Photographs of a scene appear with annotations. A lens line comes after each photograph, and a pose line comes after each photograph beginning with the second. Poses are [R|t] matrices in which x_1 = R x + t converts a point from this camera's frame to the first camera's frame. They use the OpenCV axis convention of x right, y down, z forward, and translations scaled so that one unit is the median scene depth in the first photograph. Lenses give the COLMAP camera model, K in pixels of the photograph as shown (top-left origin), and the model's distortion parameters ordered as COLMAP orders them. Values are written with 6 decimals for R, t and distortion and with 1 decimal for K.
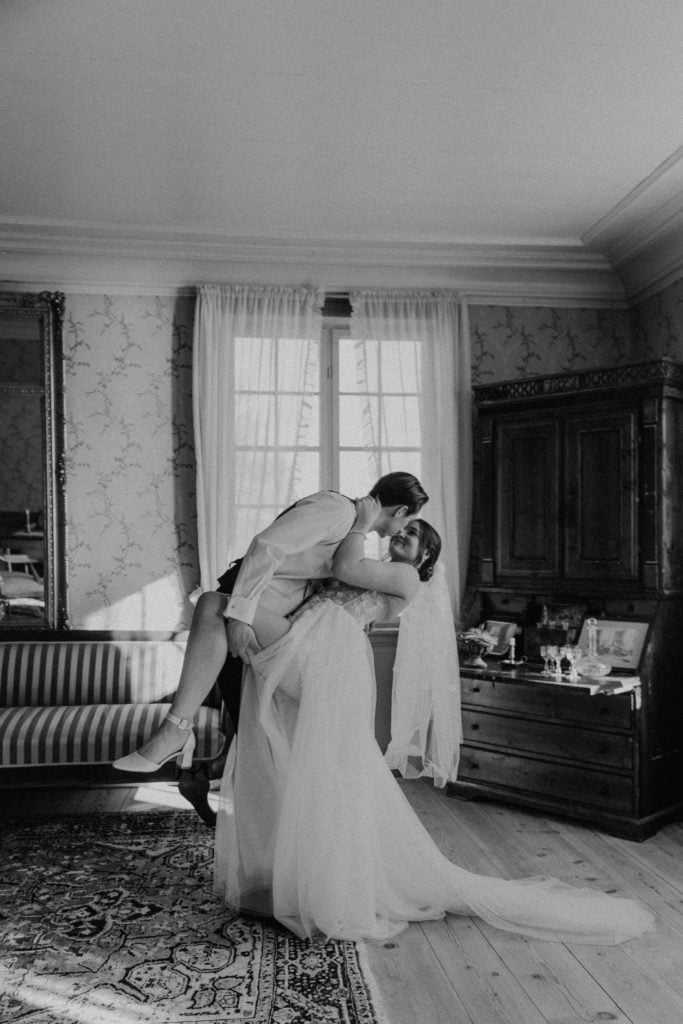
lens RADIAL K [[879.1, 0, 360.3], [0, 879.1, 538.4], [0, 0, 1]] dist [0.001150, -0.001616]
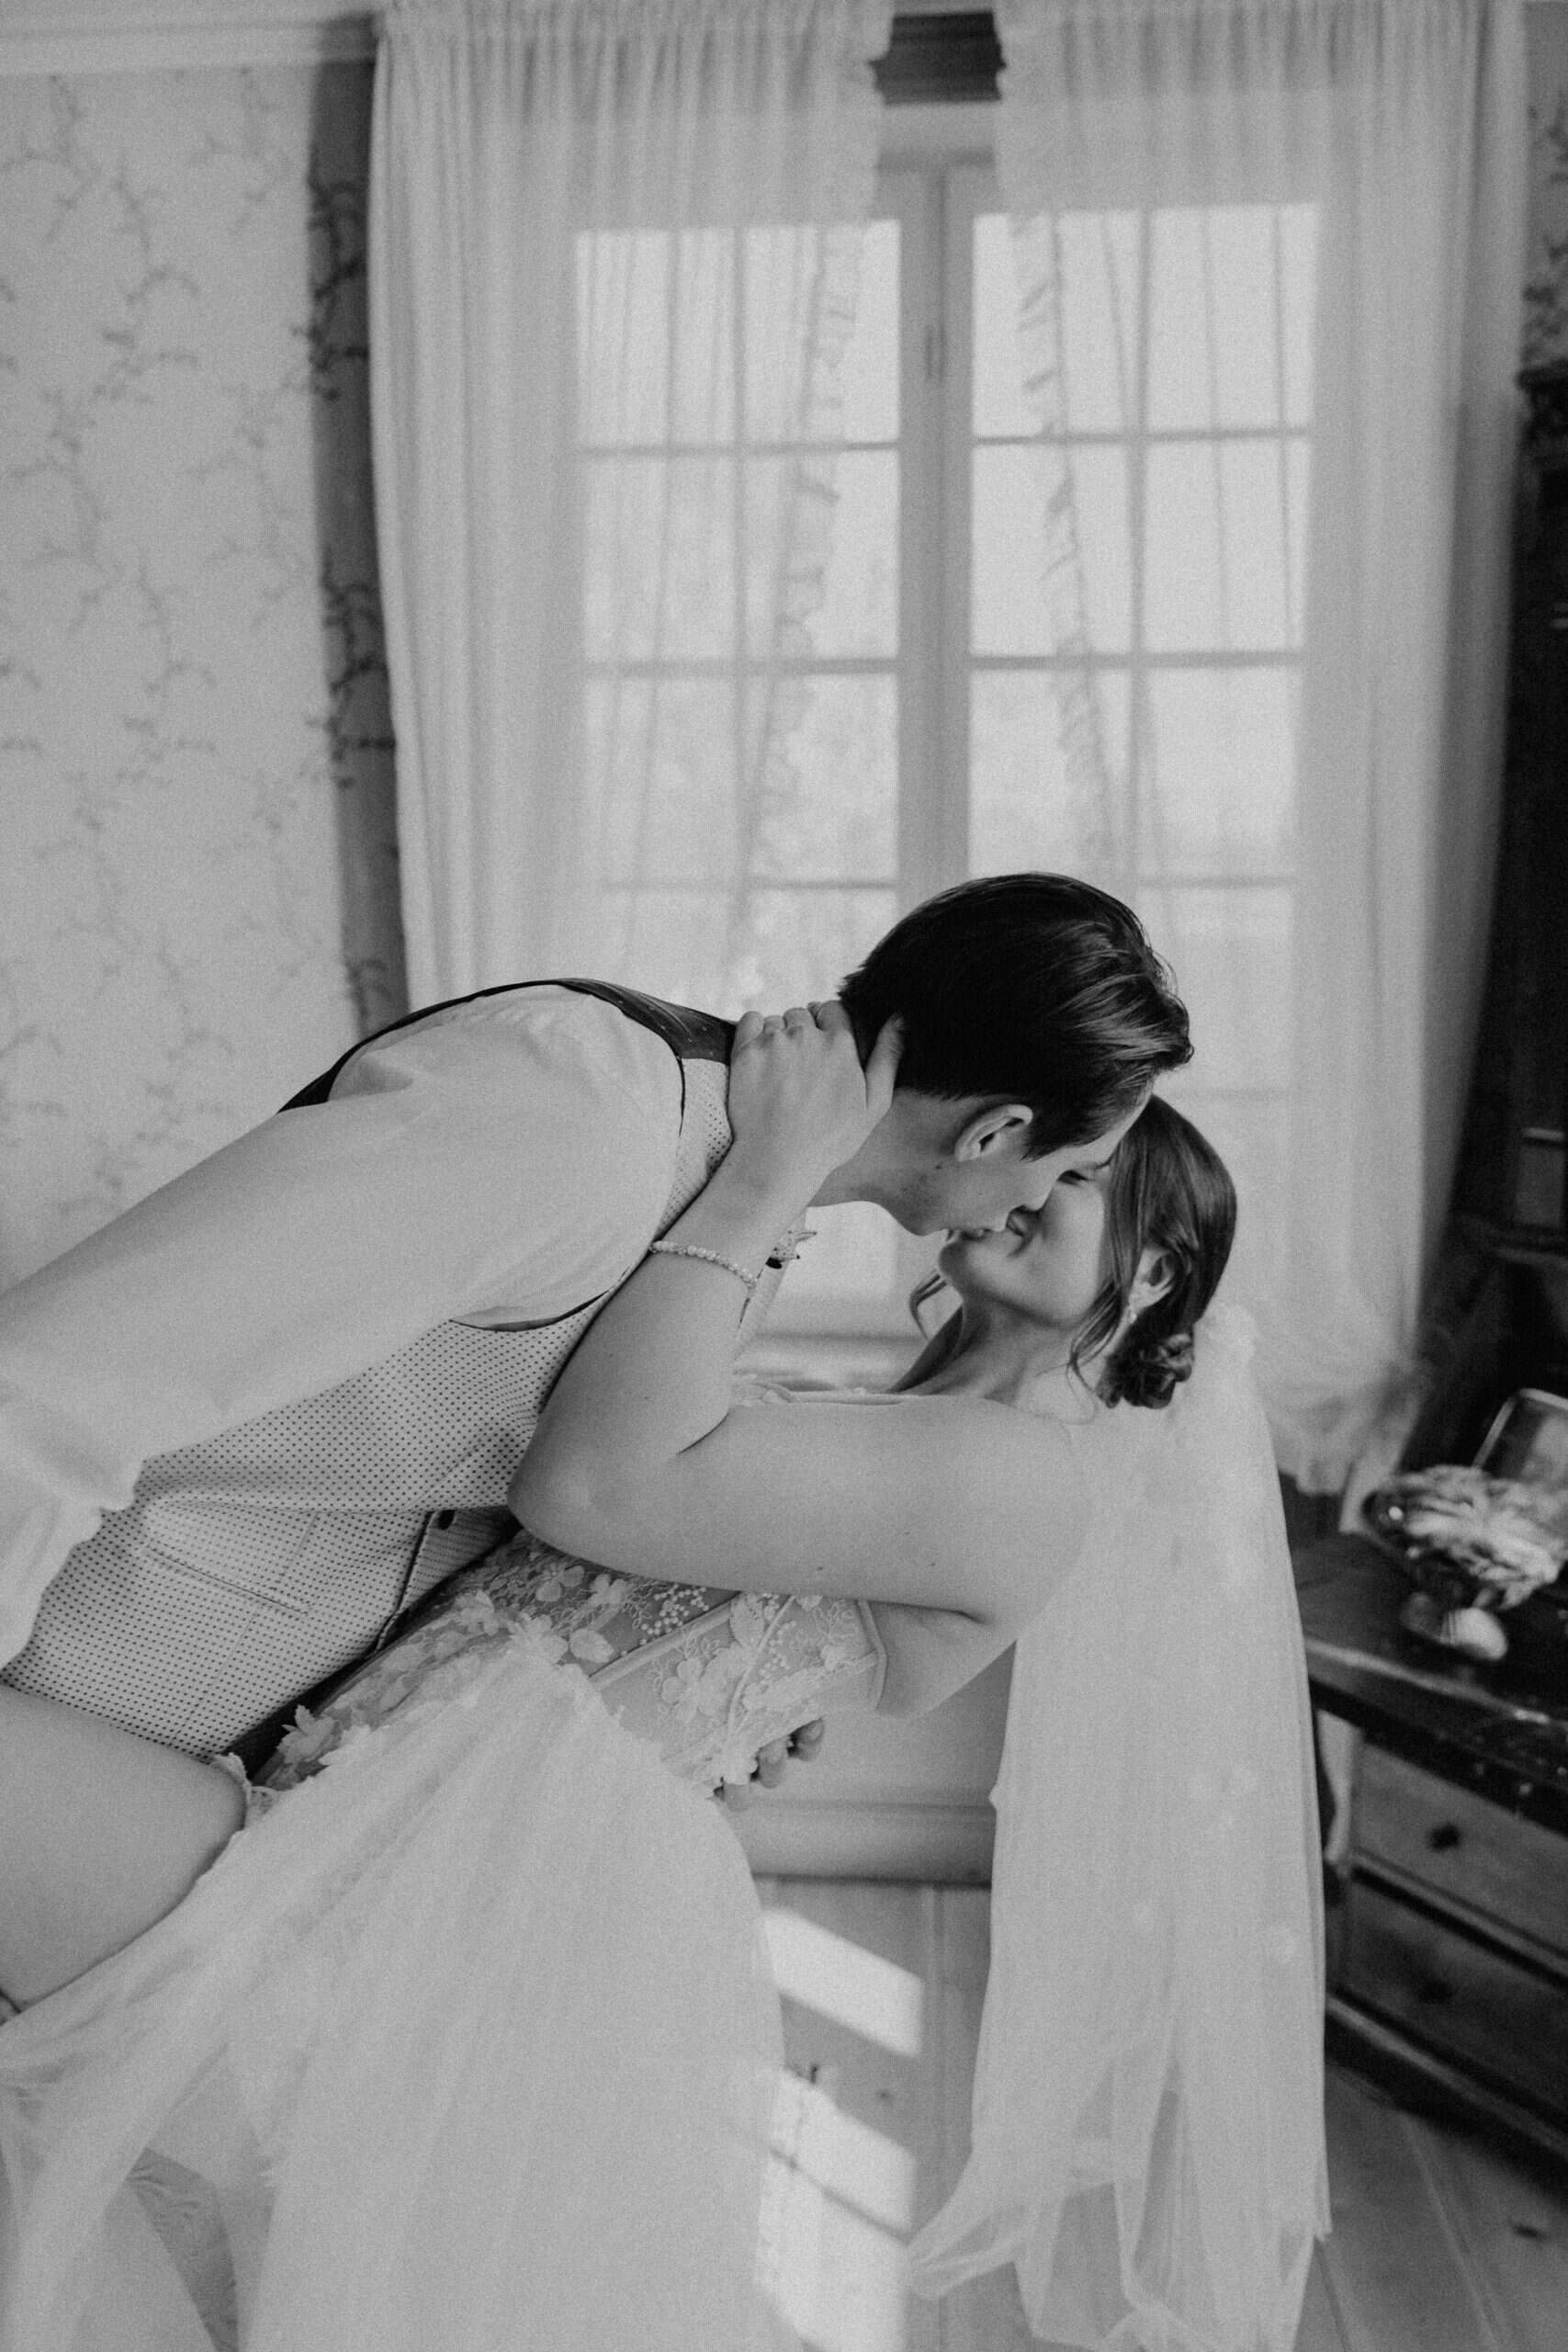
lens RADIAL K [[2019.0, 0, 785.6], [0, 2019.0, 1187.3], [0, 0, 1]] dist [0.001150, -0.001616]
pose [[0.975396, 0.036270, -0.217458, 0.062444], [0.001339, 0.985382, 0.170357, -0.054655], [0.220458, -0.166456, 0.961088, 0.417981]]
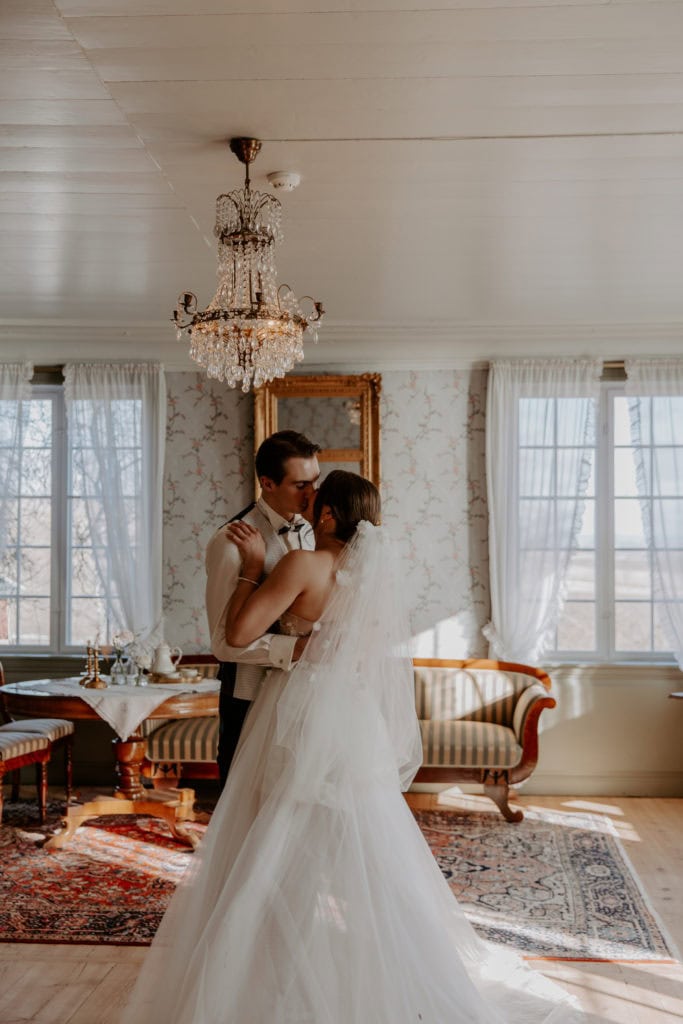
lens RADIAL K [[1159.5, 0, 361.6], [0, 1159.5, 522.4], [0, 0, 1]] dist [0.014730, 0.000000]
pose [[0.978416, 0.001810, -0.206639, -0.035288], [-0.004200, 0.999929, -0.011128, -0.057131], [0.206604, 0.011756, 0.978354, -0.519872]]
